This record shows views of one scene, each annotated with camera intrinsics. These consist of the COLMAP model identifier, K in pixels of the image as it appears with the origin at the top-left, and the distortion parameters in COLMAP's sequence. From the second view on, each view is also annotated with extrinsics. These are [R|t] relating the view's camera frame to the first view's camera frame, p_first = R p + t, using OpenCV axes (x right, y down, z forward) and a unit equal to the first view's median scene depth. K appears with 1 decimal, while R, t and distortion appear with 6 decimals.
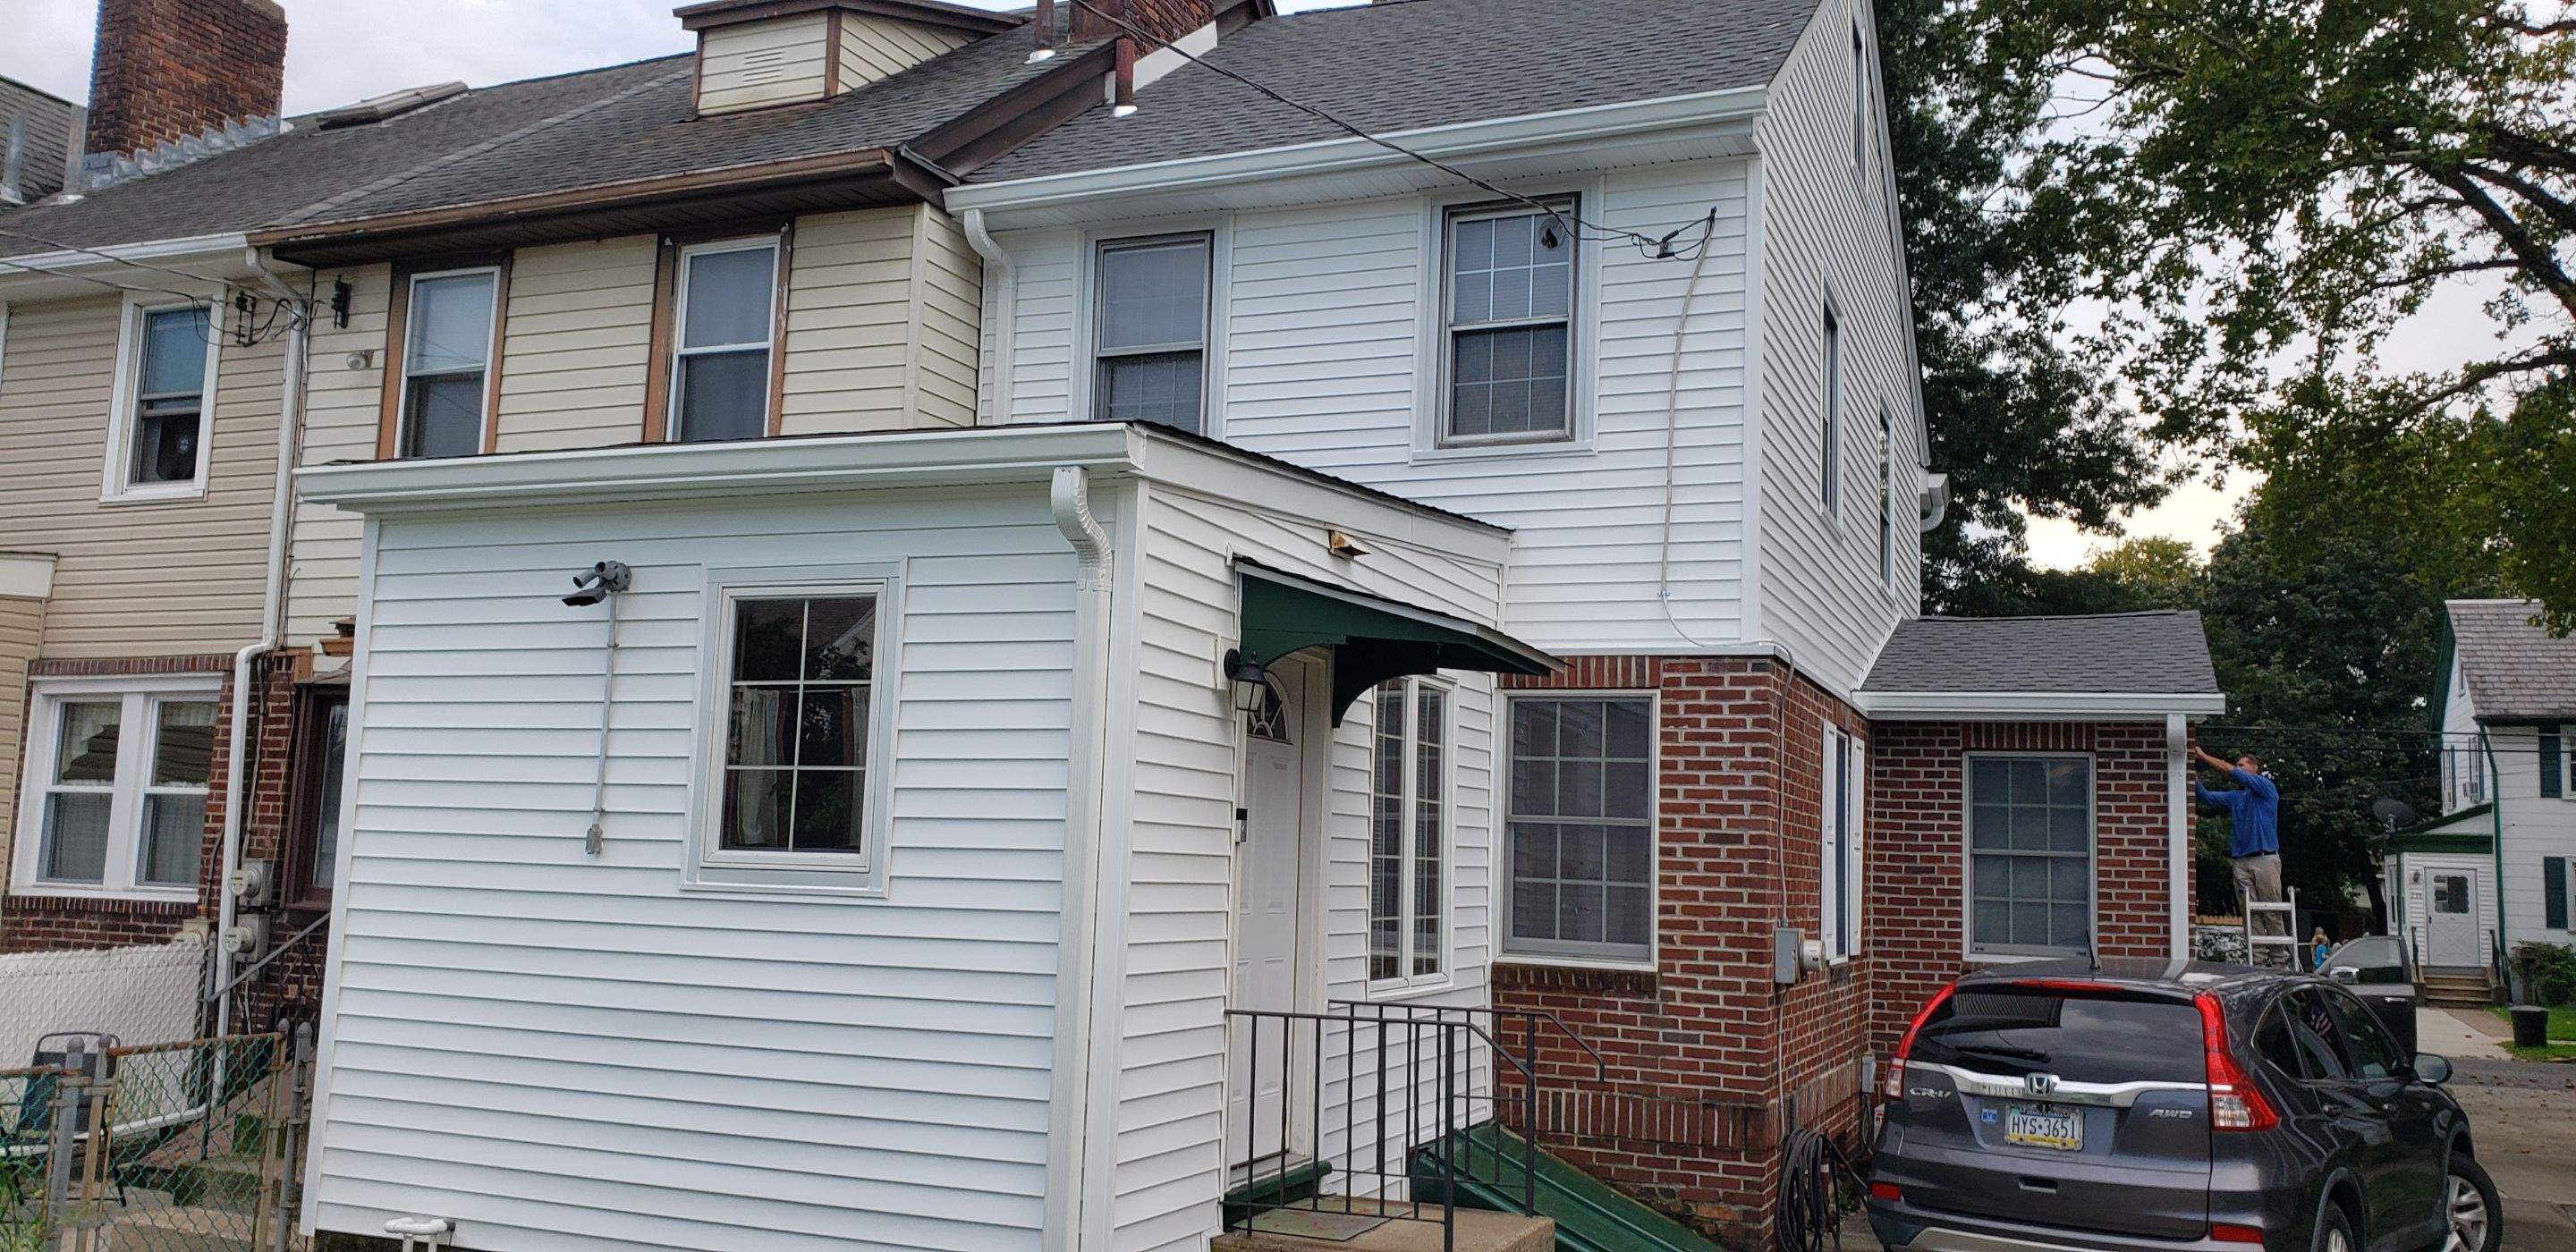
lens RADIAL K [[2034.3, 0, 1283.8], [0, 2034.3, 643.2], [0, 0, 1]] dist [0.036115, -0.043838]
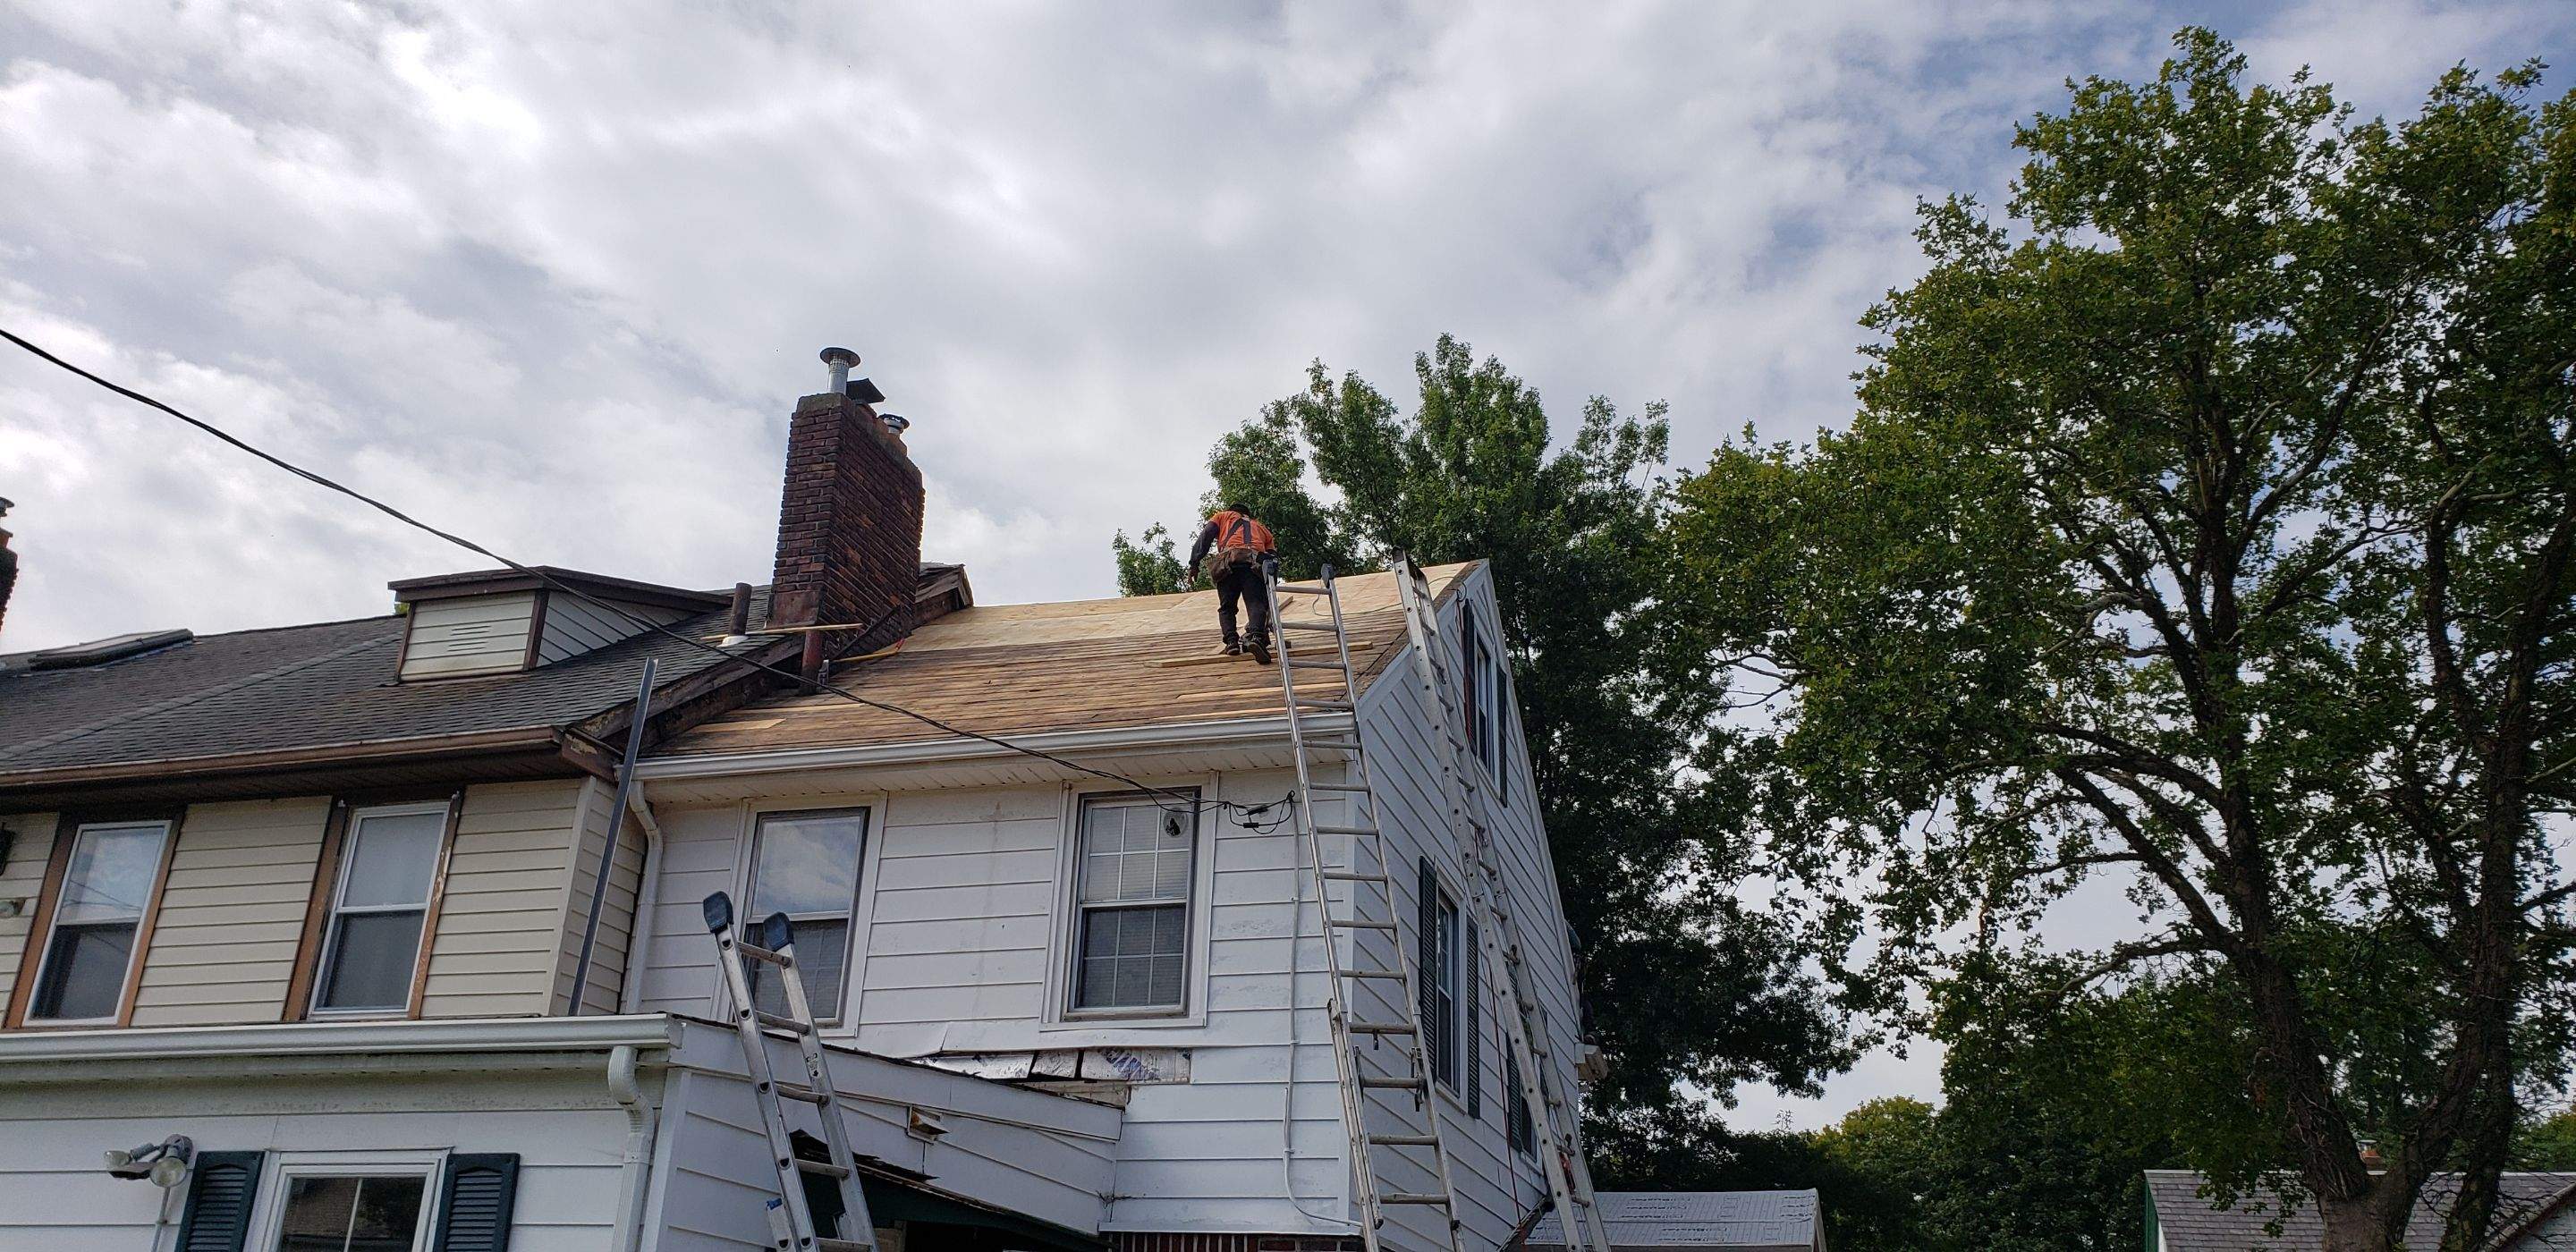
lens RADIAL K [[2025.3, 0, 1281.4], [0, 2025.3, 622.8], [0, 0, 1]] dist [0.031749, -0.026762]
pose [[0.994283, 0.041063, 0.098568, 0.066739], [-0.013056, 0.962925, -0.269453, -0.011980], [-0.105978, 0.266626, 0.957956, -0.065239]]
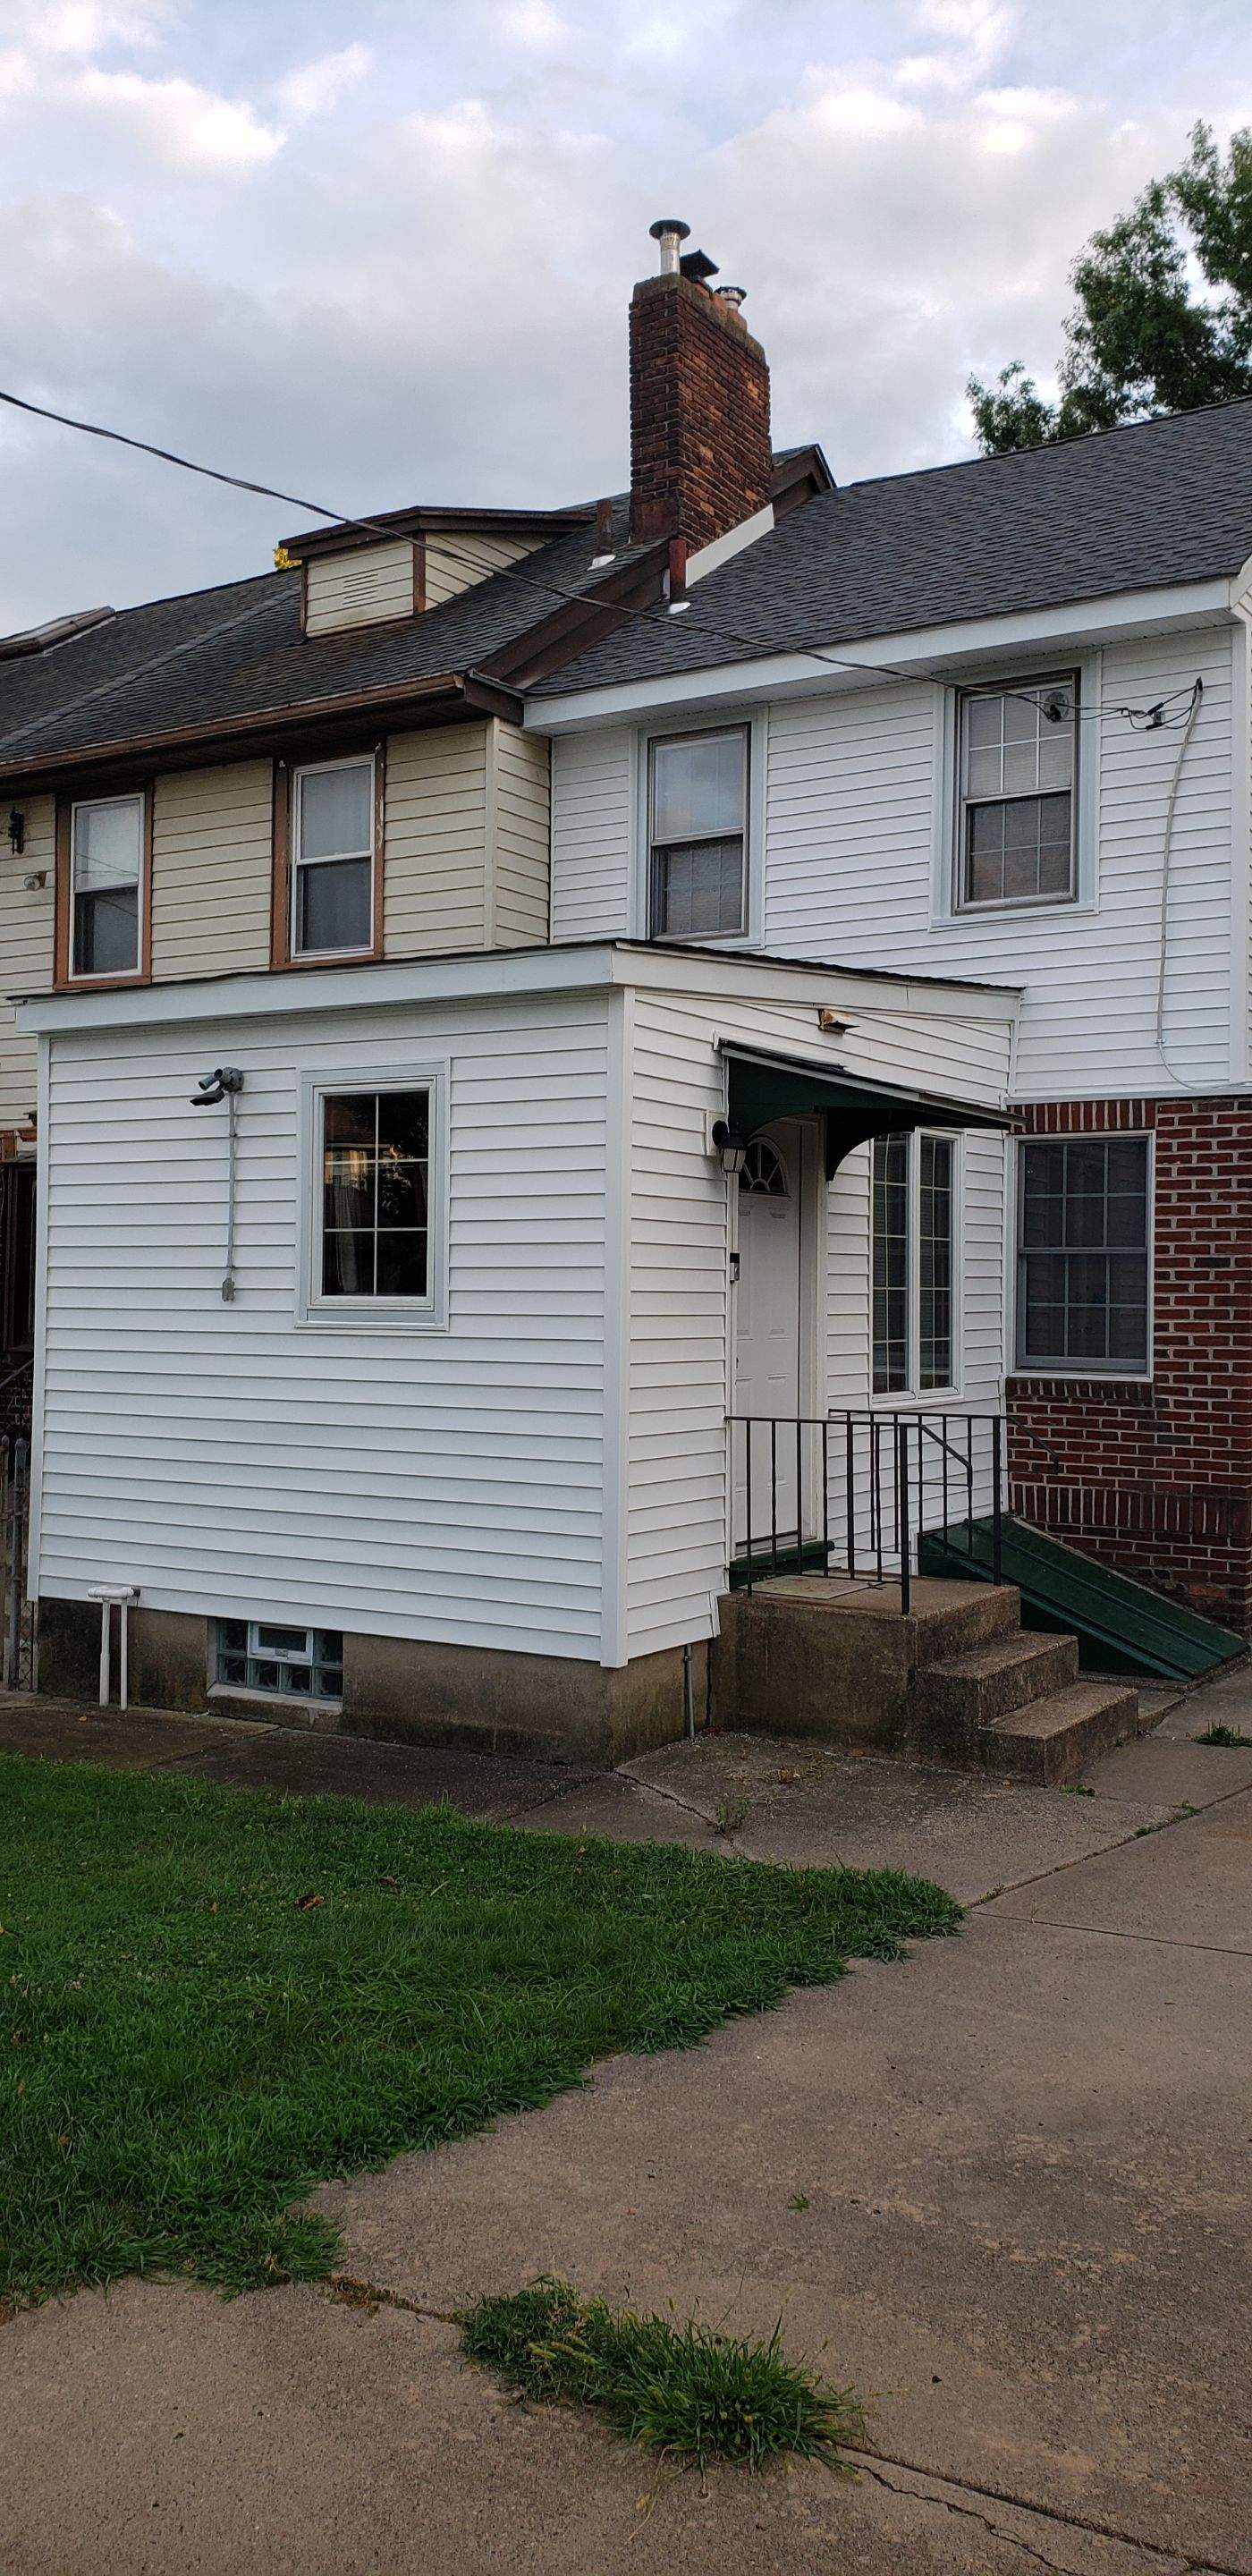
lens RADIAL K [[2034.3, 0, 628.0], [0, 2034.3, 1272.8], [0, 0, 1]] dist [0.036115, -0.043838]
pose [[0.986651, -0.025984, -0.160762, 0.063952], [0.041466, 0.994735, 0.093713, -0.012637], [0.157480, -0.099128, 0.982534, -0.113033]]
